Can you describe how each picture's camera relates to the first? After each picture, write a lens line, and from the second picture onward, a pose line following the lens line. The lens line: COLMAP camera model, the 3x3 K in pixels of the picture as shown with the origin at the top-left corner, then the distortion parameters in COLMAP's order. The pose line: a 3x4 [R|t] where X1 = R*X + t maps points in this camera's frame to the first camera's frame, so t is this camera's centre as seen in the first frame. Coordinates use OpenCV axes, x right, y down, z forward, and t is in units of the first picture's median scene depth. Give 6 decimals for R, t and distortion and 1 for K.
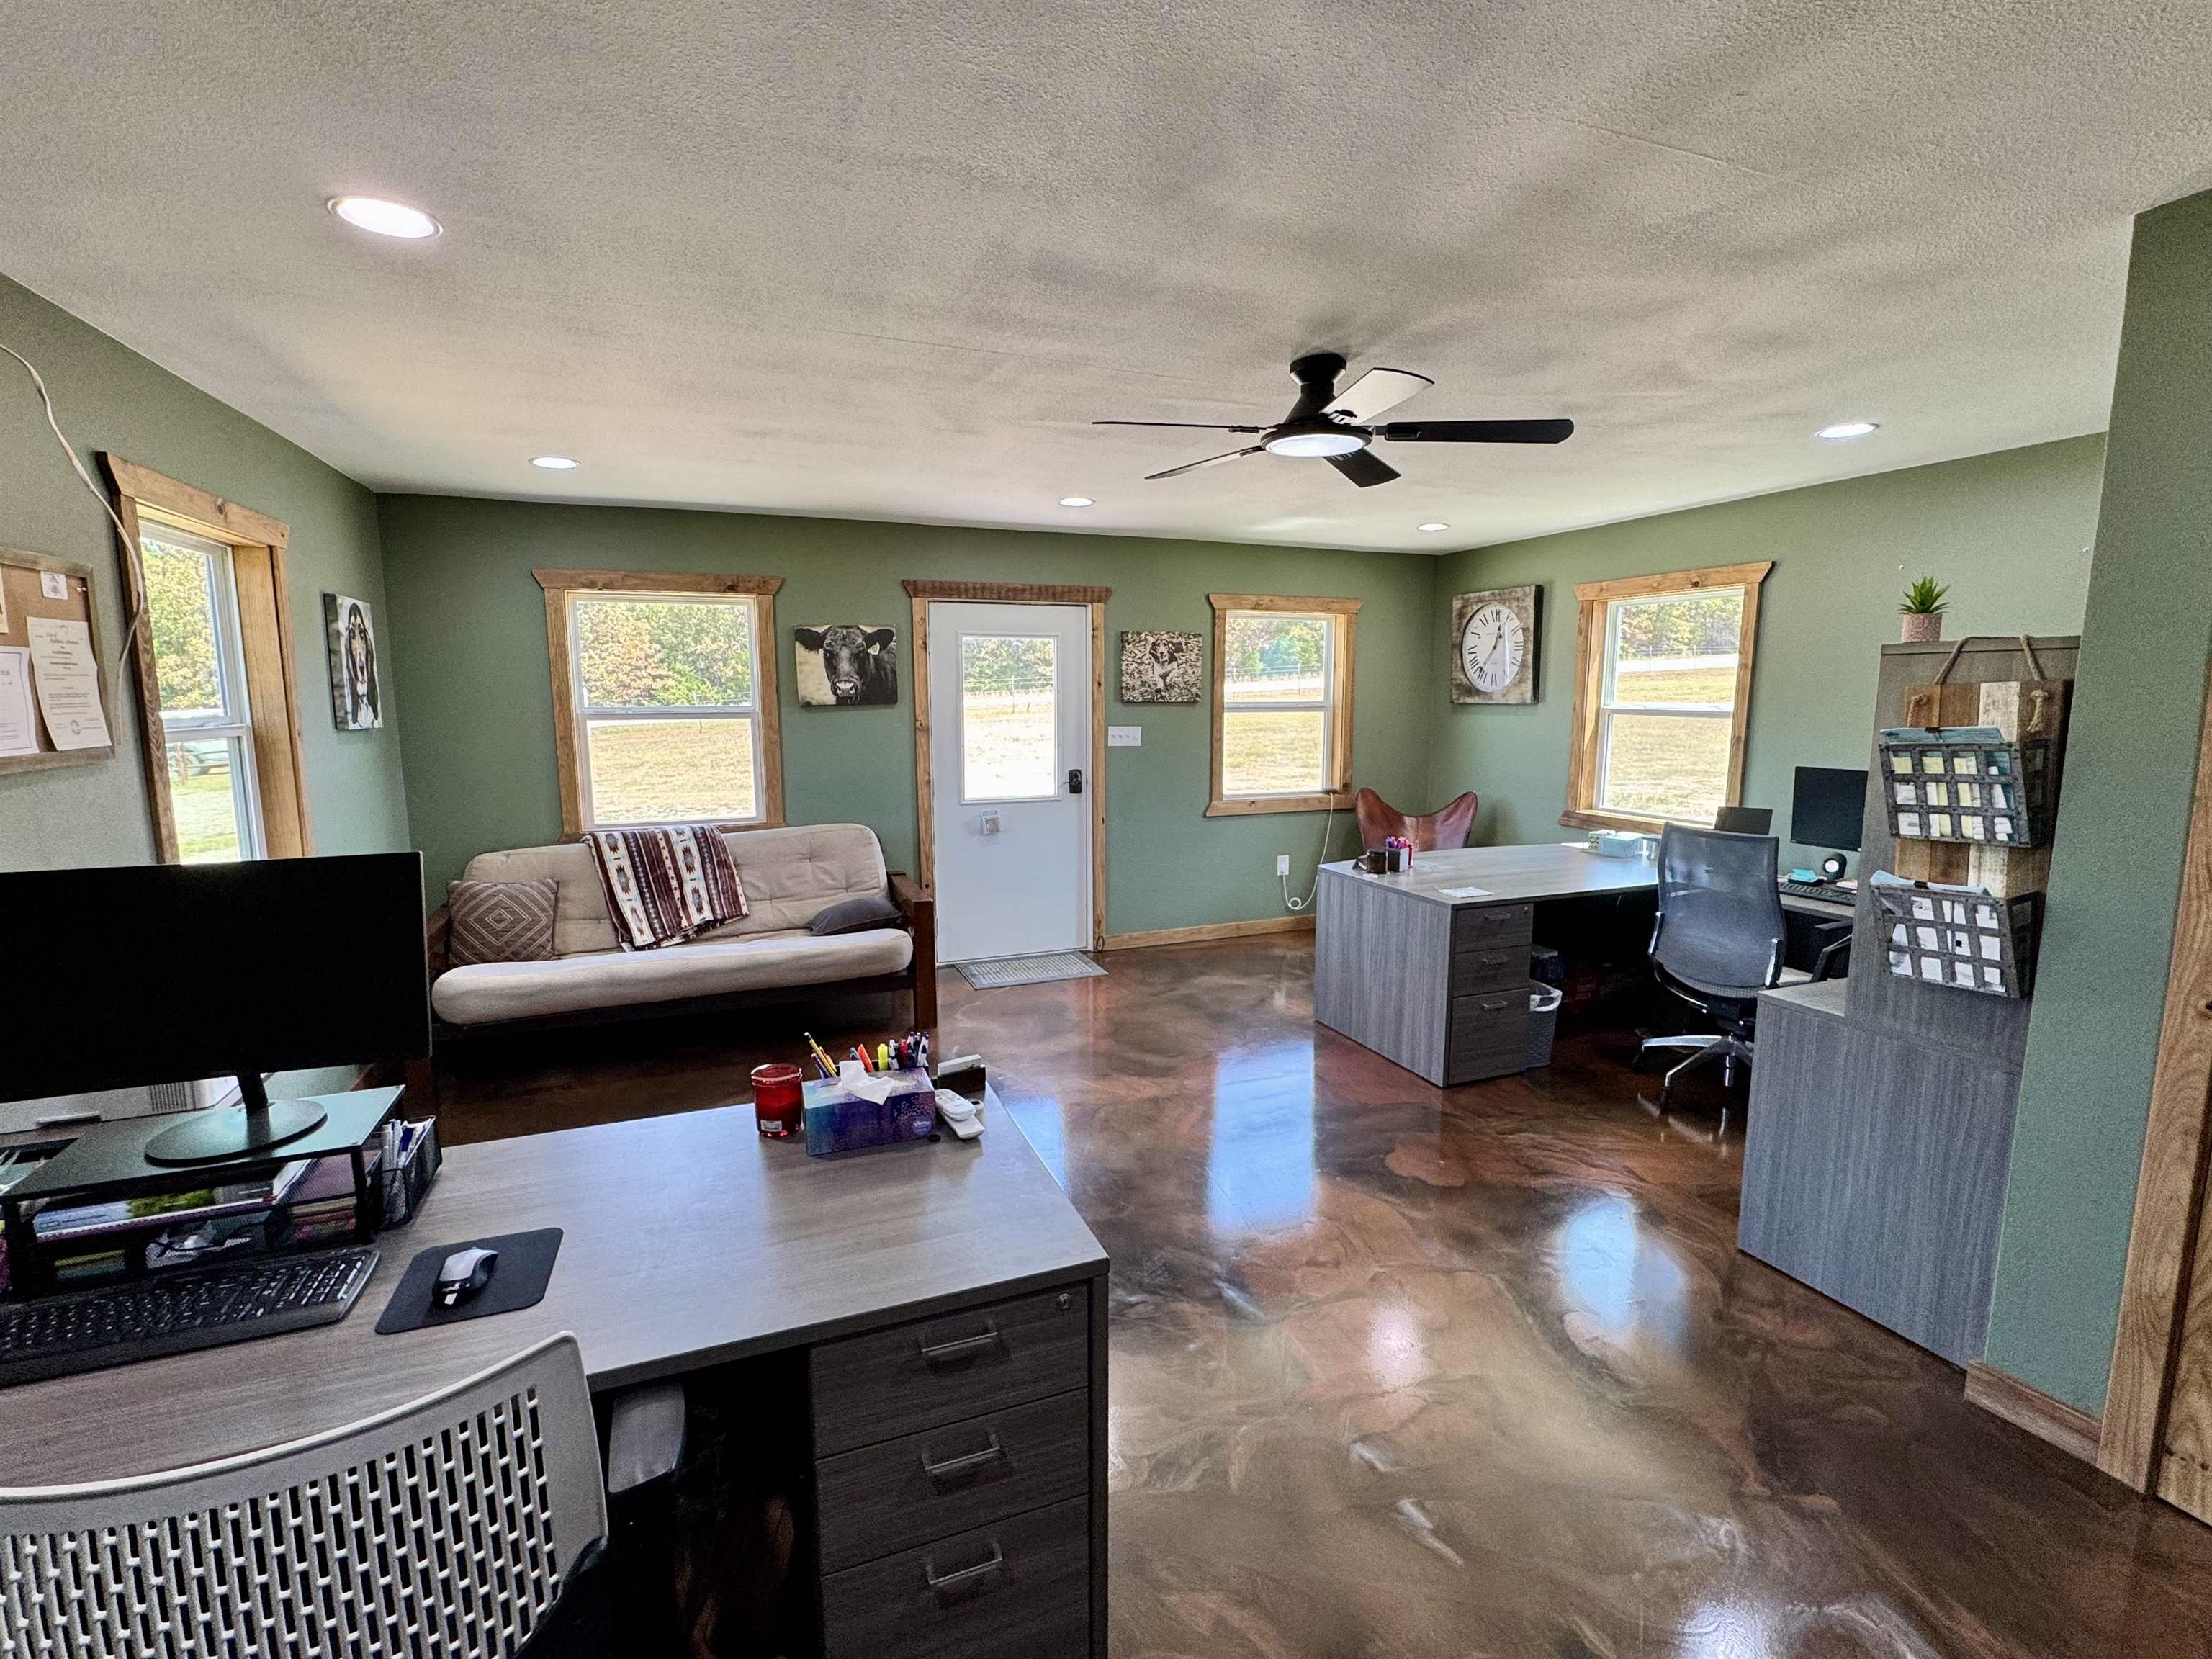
lens RADIAL K [[1001.5, 0, 1106.0], [0, 1001.5, 829.5], [0, 0, 1]] dist [-0.003902, -0.000284]
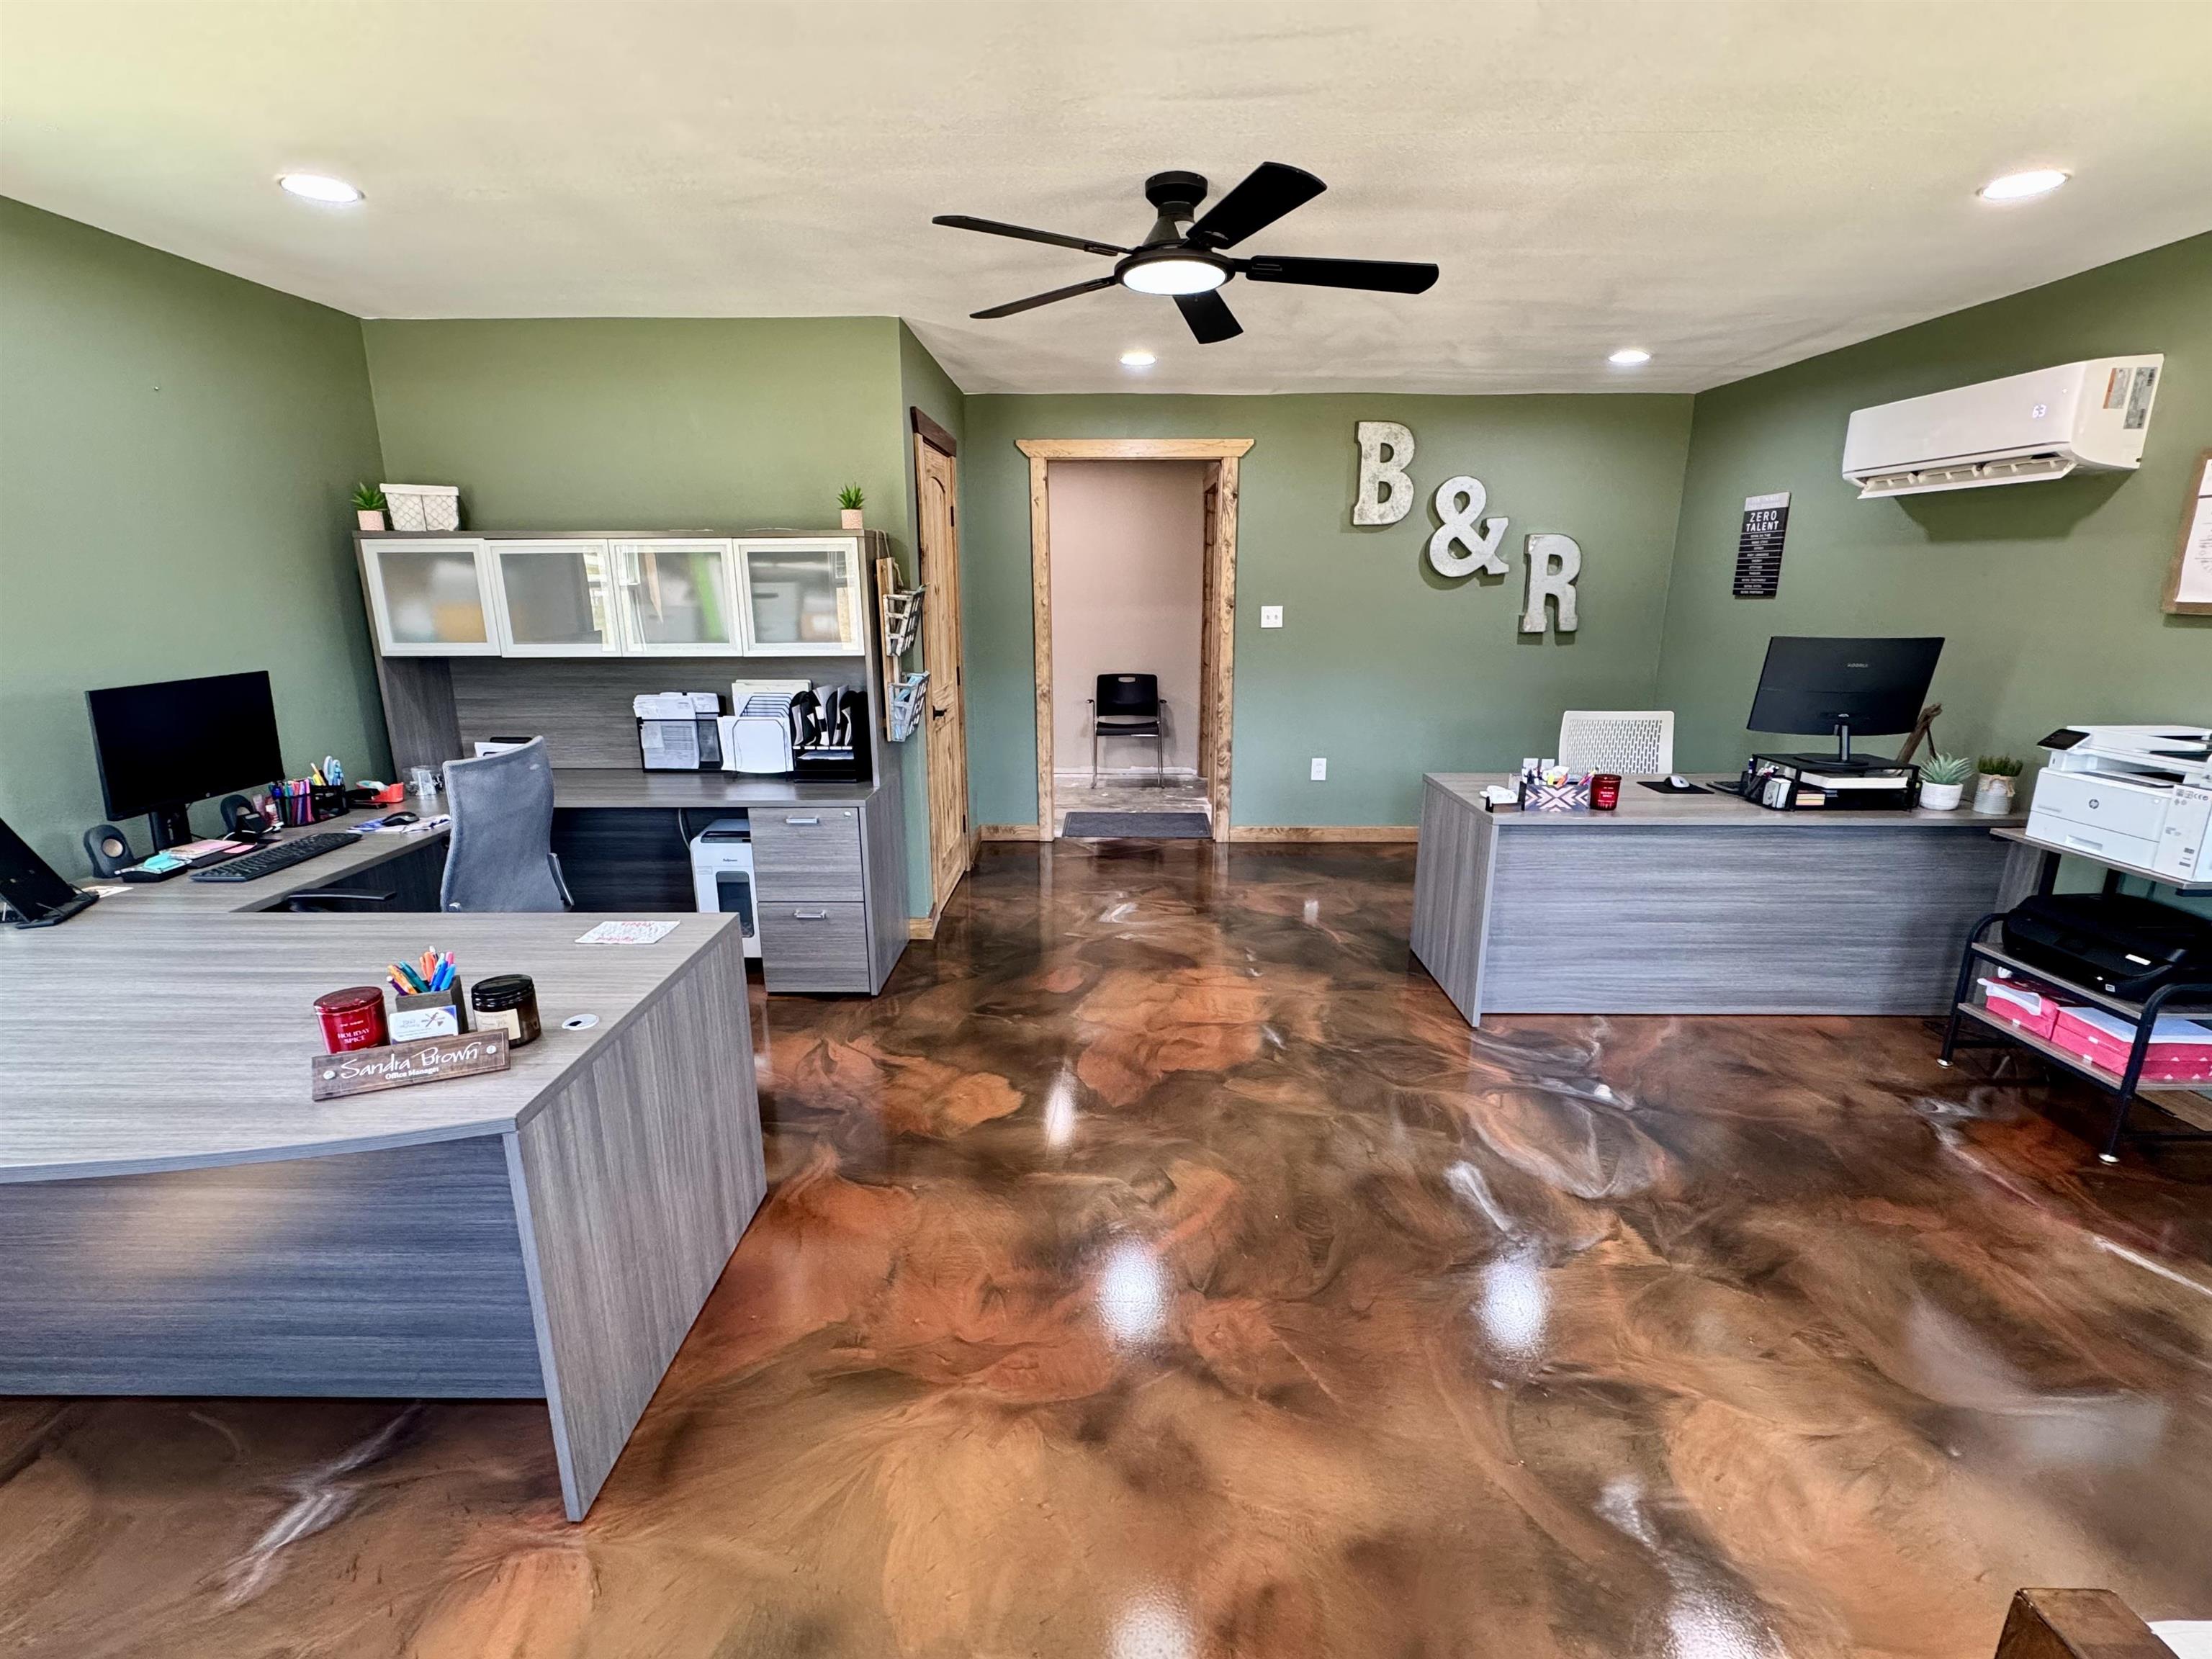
lens RADIAL K [[1001.5, 0, 1106.0], [0, 1001.5, 829.5], [0, 0, 1]] dist [-0.003902, -0.000284]
pose [[-0.927493, -0.081290, 0.364896, -0.117752], [0.060416, 0.930649, 0.360891, -0.276886], [-0.368927, 0.356769, -0.858259, 2.229391]]
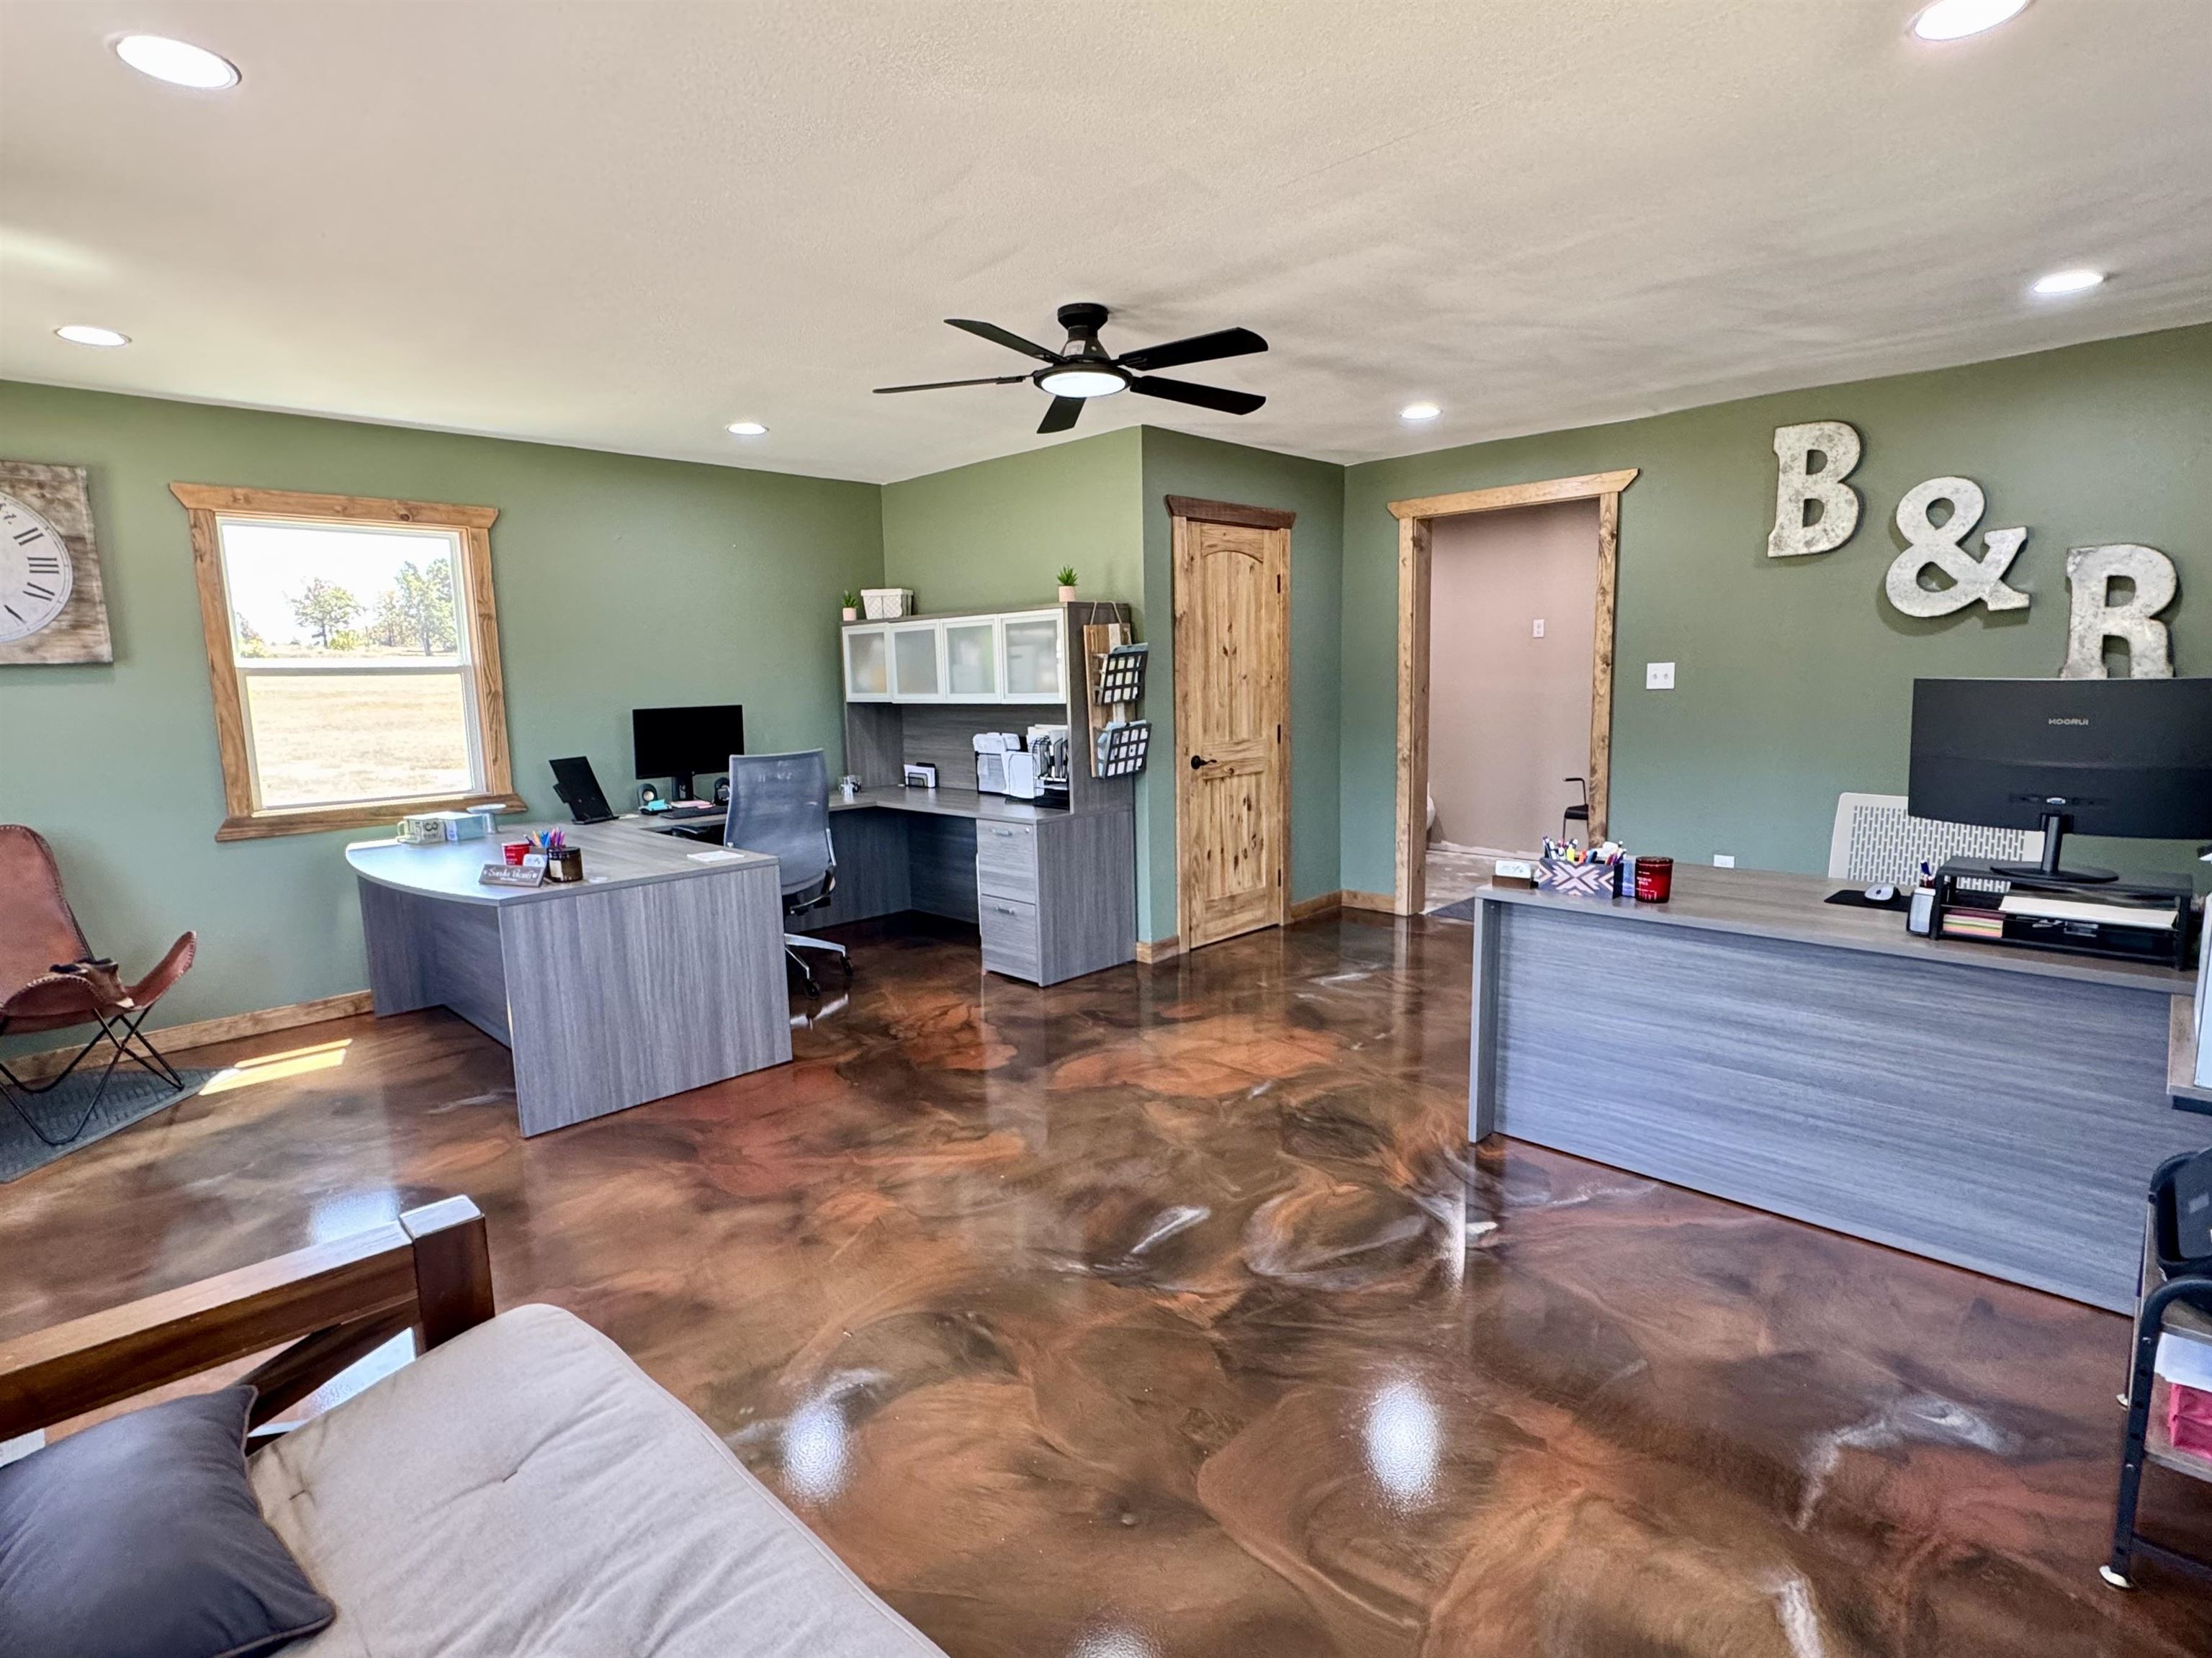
lens RADIAL K [[1097.6, 0, 1078.1], [0, 1097.6, 823.7], [0, 0, 1]] dist [-0.003327, -0.001100]
pose [[-0.396859, -0.109524, 0.911322, -1.048852], [0.150407, 0.971675, 0.182276, -0.149583], [-0.905473, 0.209407, -0.369145, 1.752234]]
